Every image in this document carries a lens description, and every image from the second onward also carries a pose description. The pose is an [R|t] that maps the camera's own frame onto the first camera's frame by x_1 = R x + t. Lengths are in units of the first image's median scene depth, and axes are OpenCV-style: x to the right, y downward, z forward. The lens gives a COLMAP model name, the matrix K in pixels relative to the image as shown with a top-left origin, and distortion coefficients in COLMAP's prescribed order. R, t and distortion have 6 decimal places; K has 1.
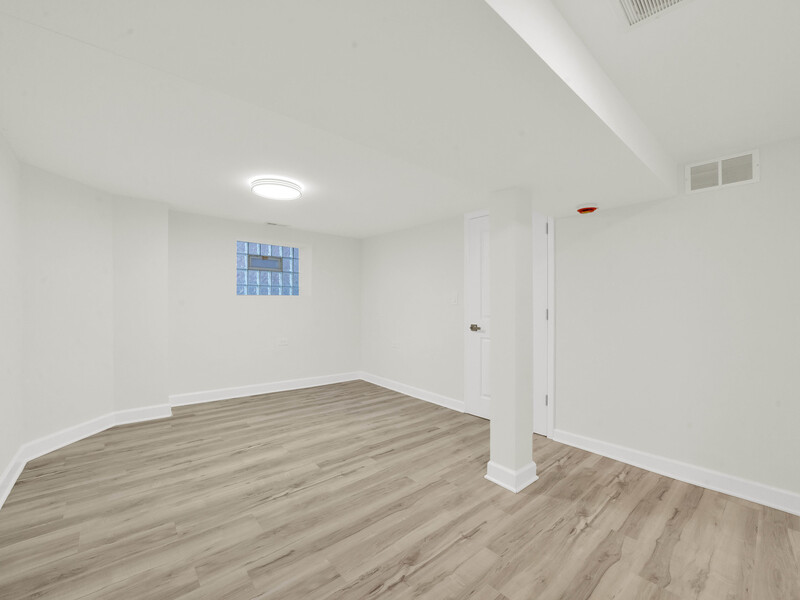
lens RADIAL K [[341.3, 0, 397.7], [0, 341.3, 302.2], [0, 0, 1]] dist [0.000297, -0.000055]
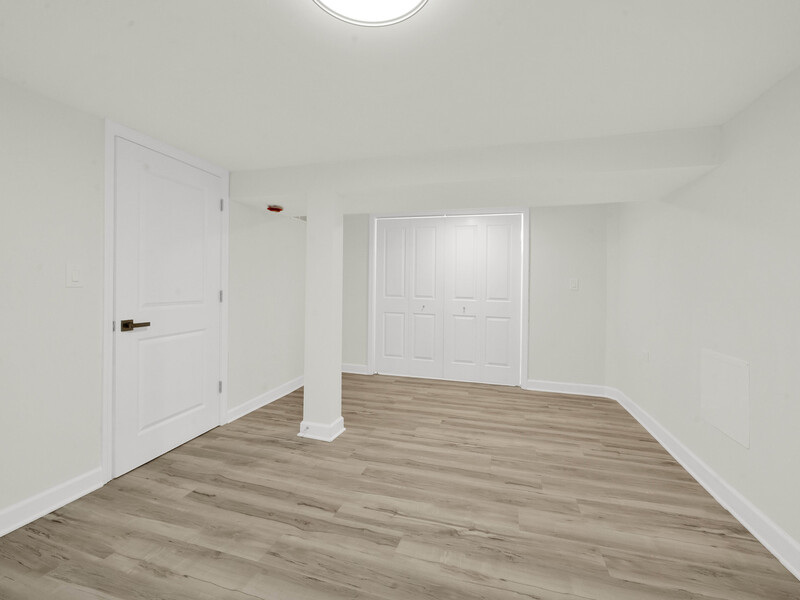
lens RADIAL K [[341.3, 0, 398.7], [0, 341.3, 295.6], [0, 0, 1]] dist [0.000297, -0.000055]
pose [[-0.542268, -0.030372, 0.839657, -0.910448], [-0.024205, 0.999496, 0.020522, 0.000085], [-0.839857, -0.009195, -0.542730, 1.621813]]
